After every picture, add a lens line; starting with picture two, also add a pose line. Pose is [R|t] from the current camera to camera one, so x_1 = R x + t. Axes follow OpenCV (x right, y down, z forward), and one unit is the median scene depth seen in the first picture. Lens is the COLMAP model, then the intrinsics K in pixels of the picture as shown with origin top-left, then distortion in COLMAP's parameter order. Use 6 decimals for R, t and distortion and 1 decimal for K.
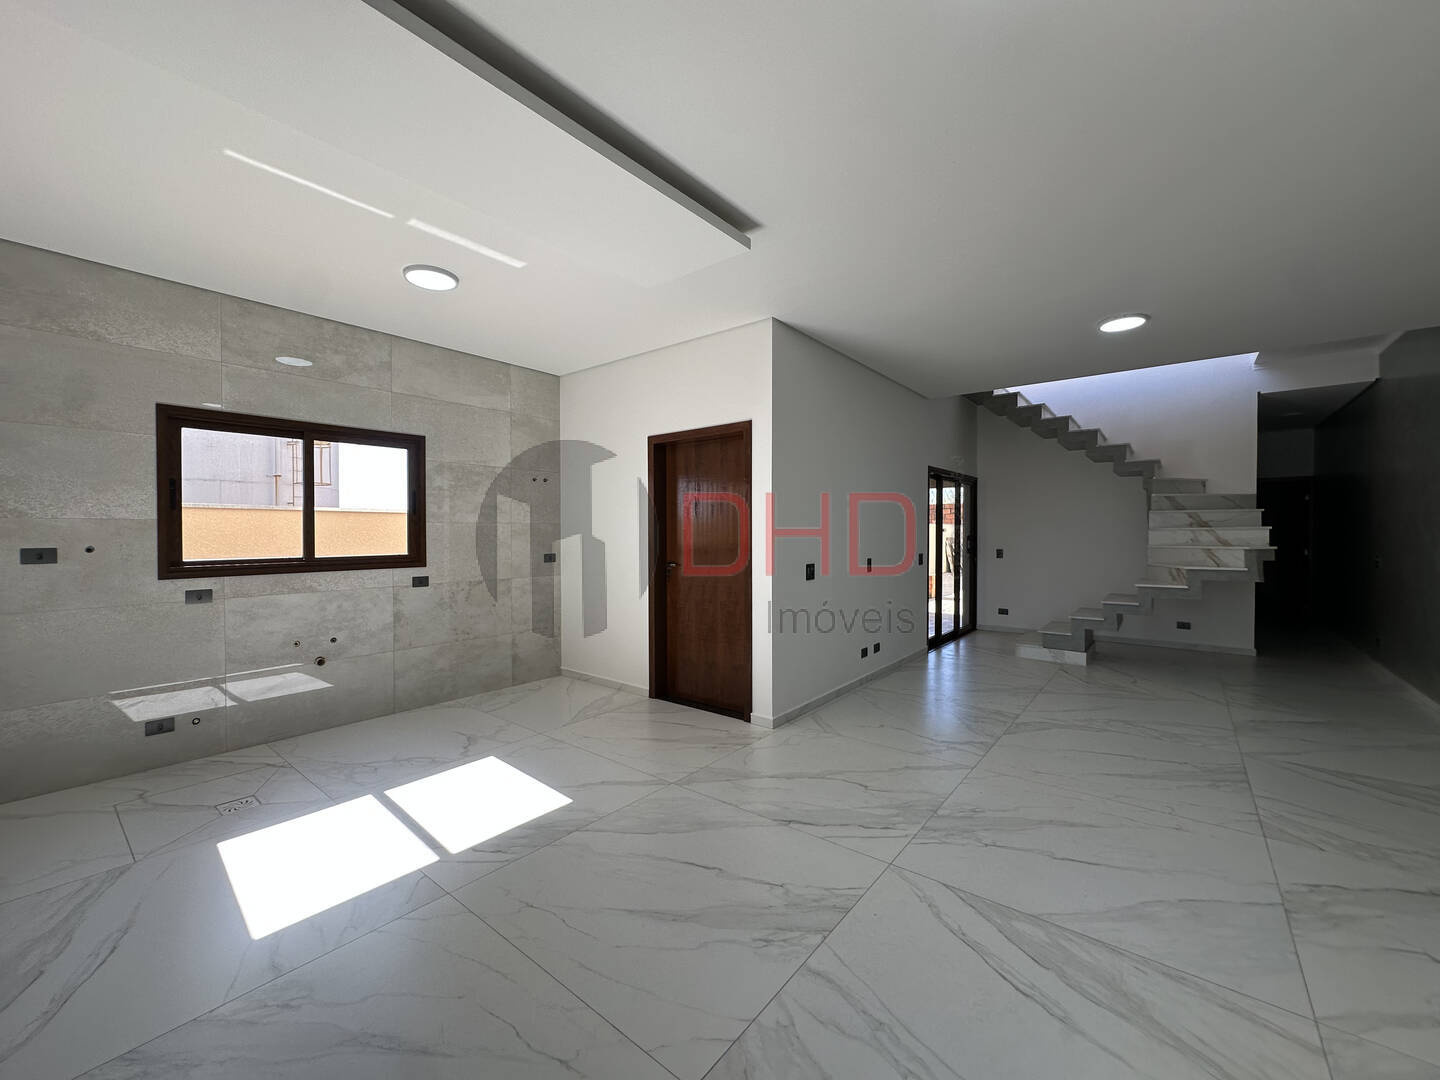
lens RADIAL K [[575.3, 0, 719.5], [0, 575.3, 540.0], [0, 0, 1]] dist [-0.006648, 0.000840]
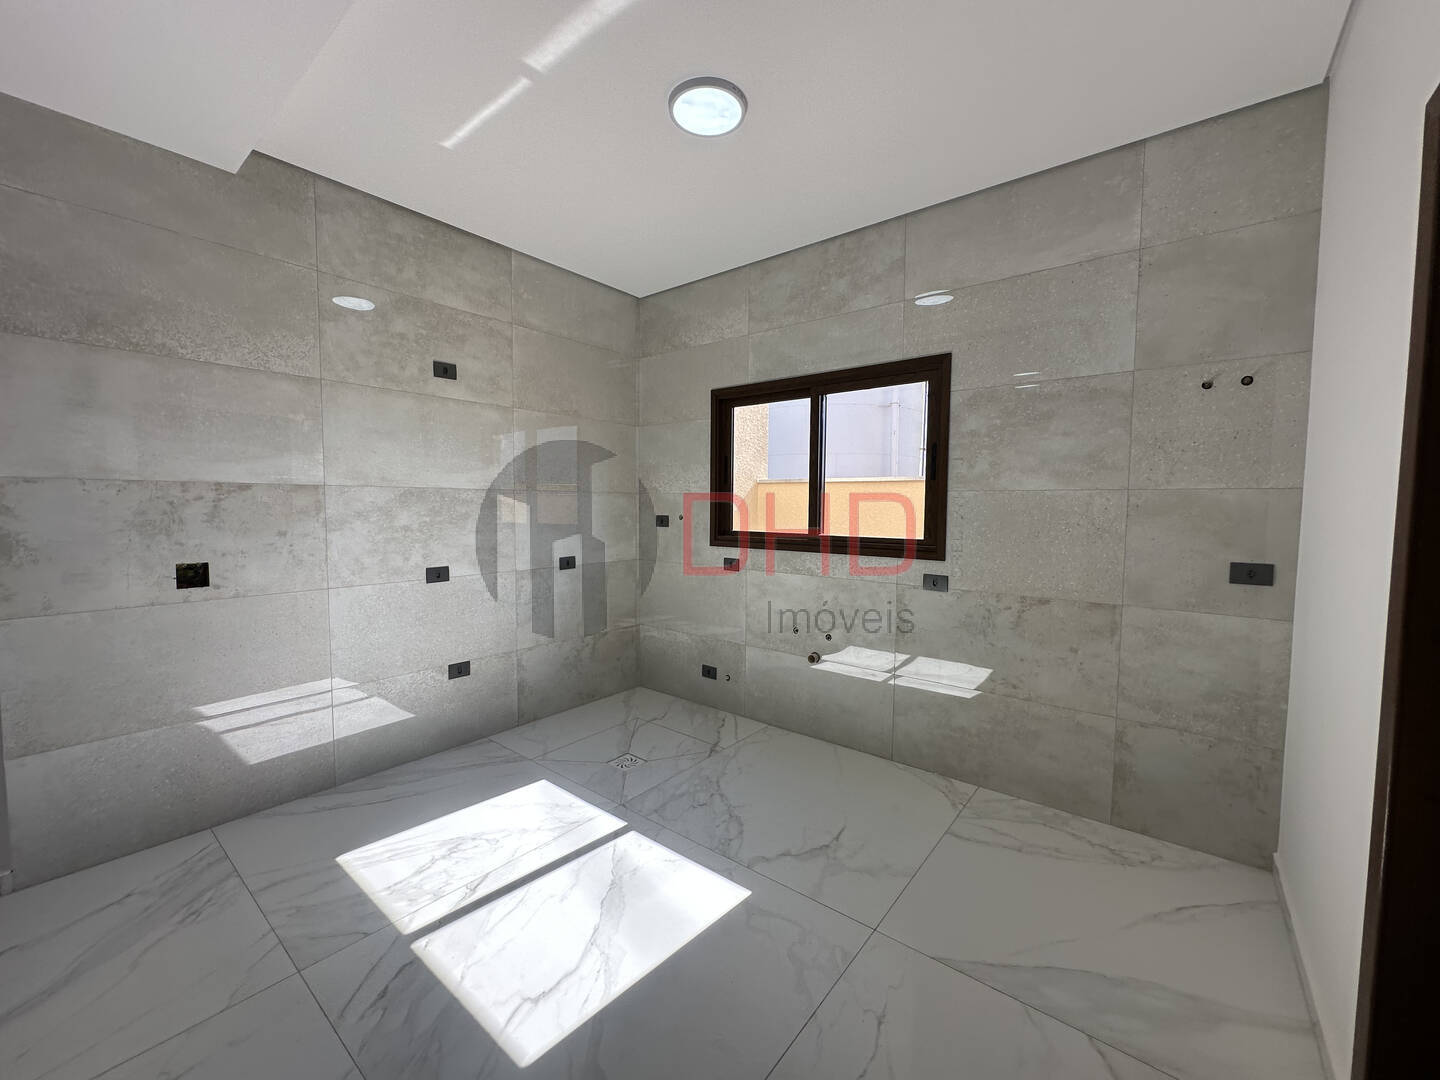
lens RADIAL K [[575.3, 0, 715.4], [0, 575.3, 538.8], [0, 0, 1]] dist [-0.006648, 0.000840]
pose [[-0.003246, 0.063611, -0.997970, 0.133798], [-0.021183, 0.997746, 0.063666, -0.013905], [0.999770, 0.021346, -0.001891, 0.800819]]
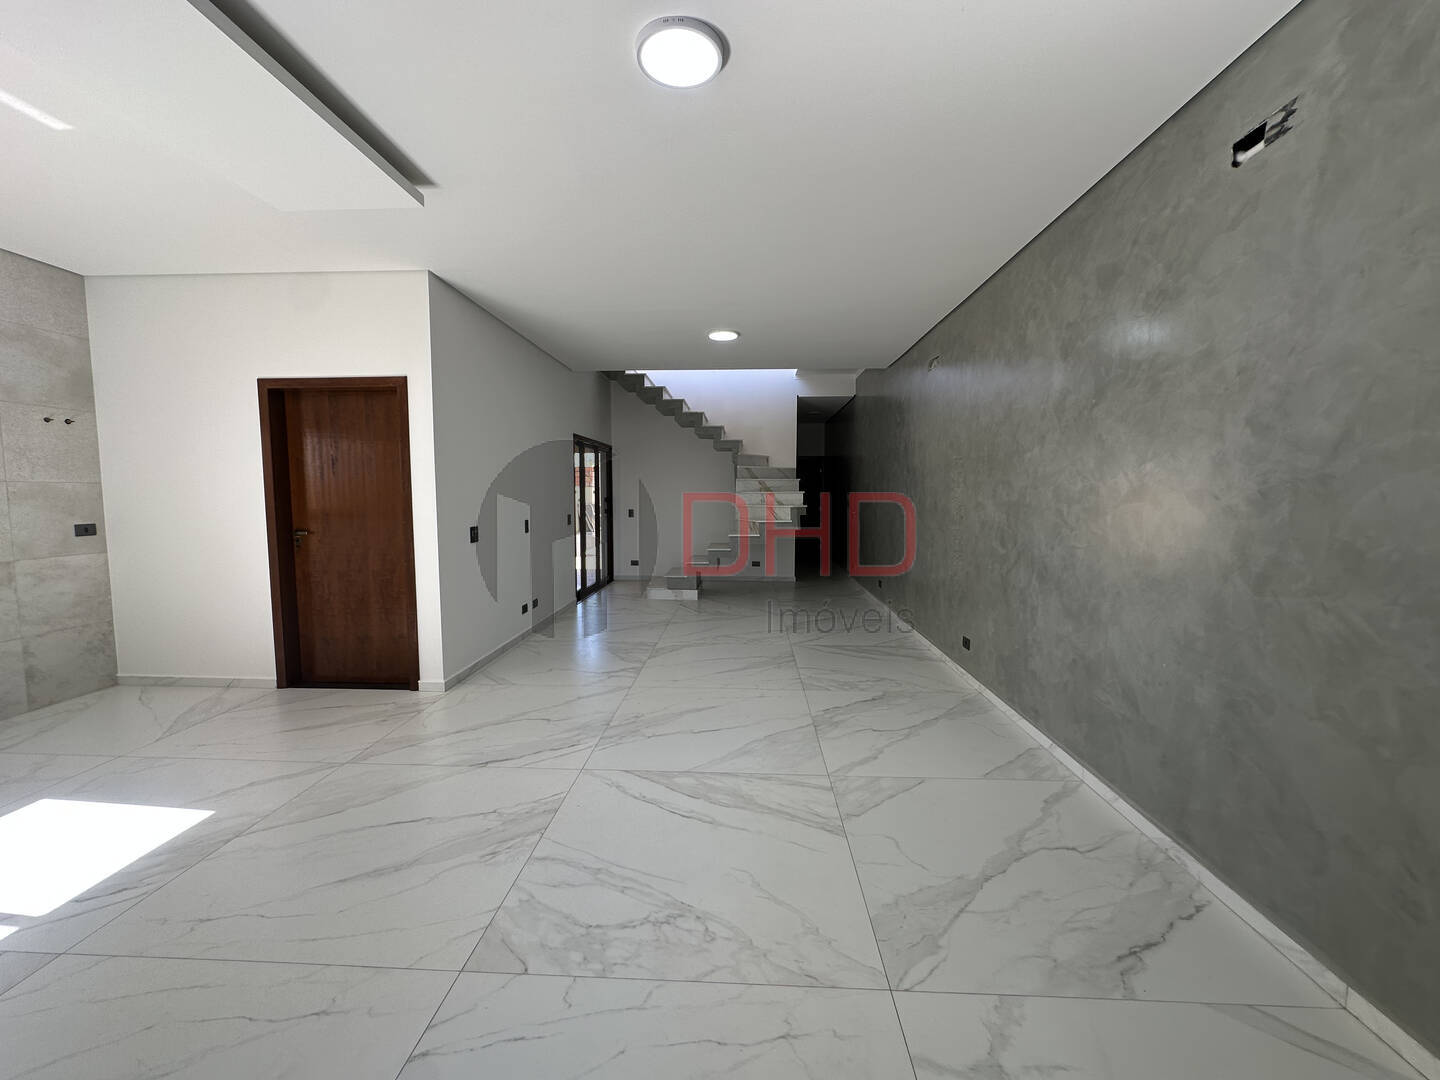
lens RADIAL K [[575.3, 0, 721.1], [0, 575.3, 540.0], [0, 0, 1]] dist [-0.006648, 0.000840]
pose [[0.806978, -0.044768, 0.588882, -0.091984], [0.004828, 0.997589, 0.069223, -0.002850], [-0.590562, -0.053019, 0.805249, -0.076243]]
